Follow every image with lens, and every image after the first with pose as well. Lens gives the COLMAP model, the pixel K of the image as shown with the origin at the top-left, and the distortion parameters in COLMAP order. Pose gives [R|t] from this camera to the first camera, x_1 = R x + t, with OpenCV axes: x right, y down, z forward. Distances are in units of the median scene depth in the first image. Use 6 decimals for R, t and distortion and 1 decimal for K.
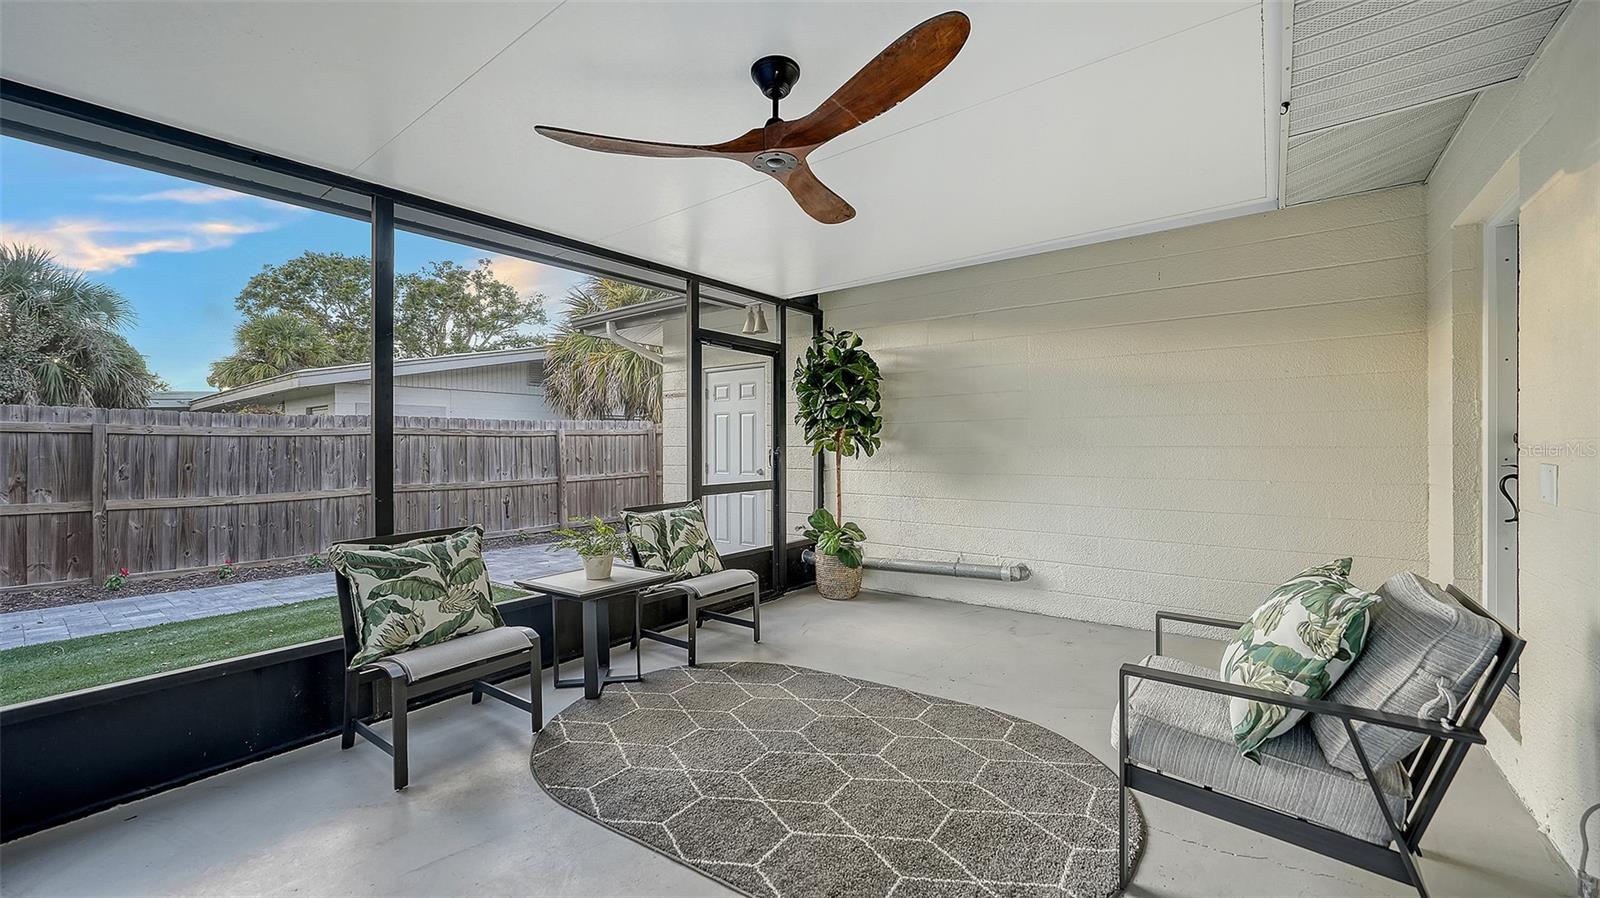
lens RADIAL K [[629.0, 0, 803.9], [0, 629.0, 444.7], [0, 0, 1]] dist [-0.011697, -0.000146]
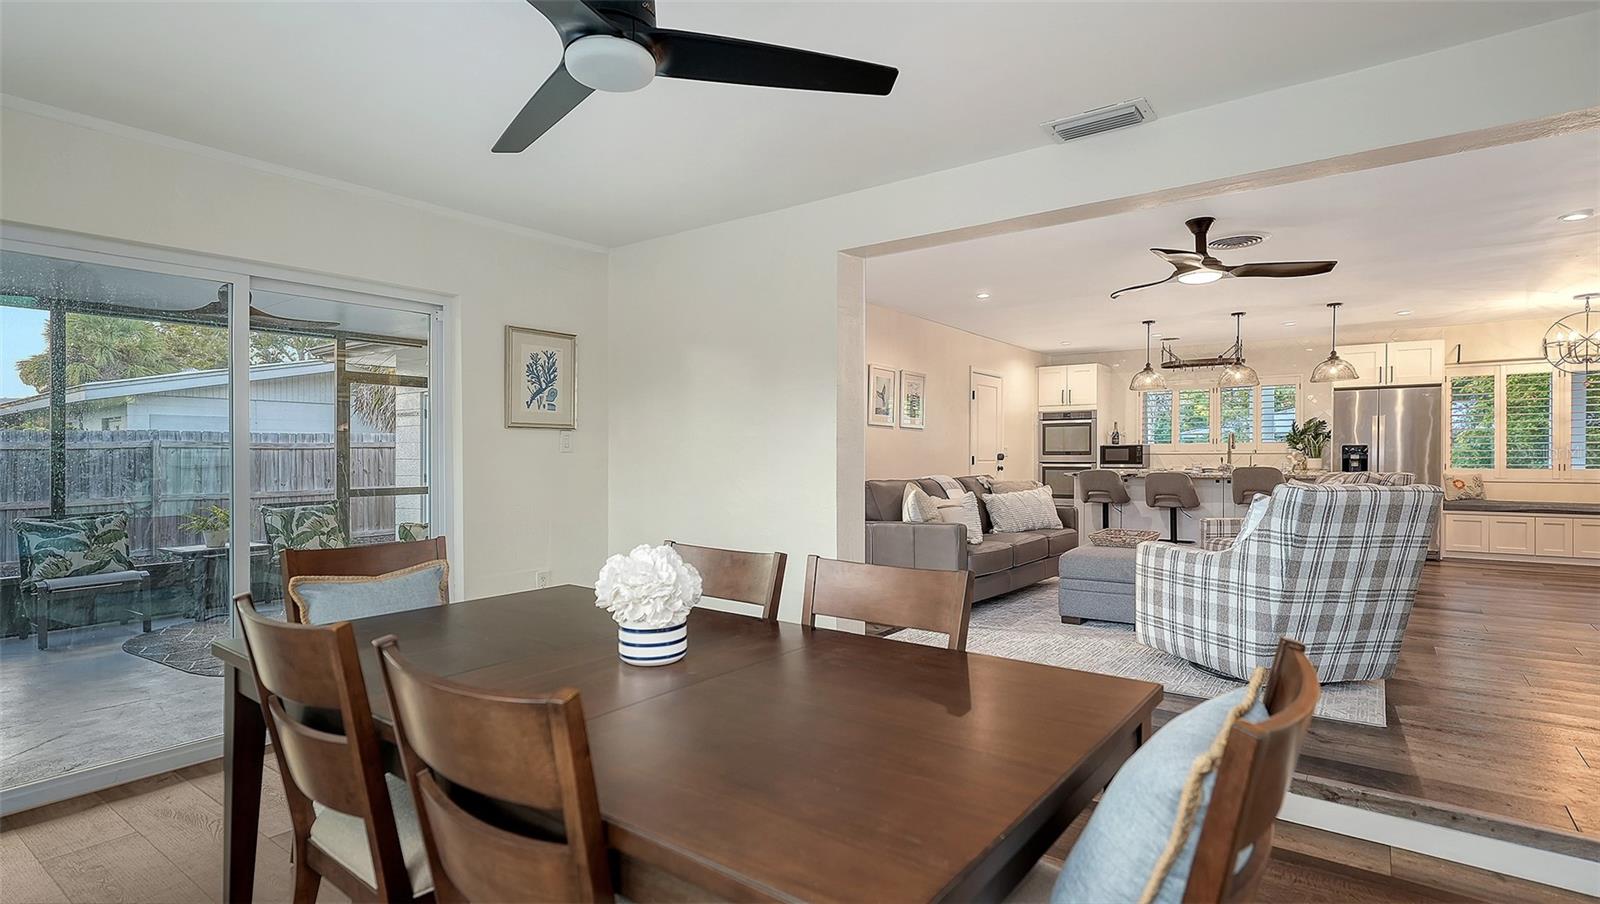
lens RADIAL K [[790.0, 0, 807.1], [0, 790.0, 466.1], [0, 0, 1]] dist [0.003919, -0.000044]
pose [[0.999958, 0.001485, 0.009068, 0.761411], [-0.001588, 0.999934, 0.011374, -0.003485], [-0.009050, -0.011387, 0.999894, -0.645054]]
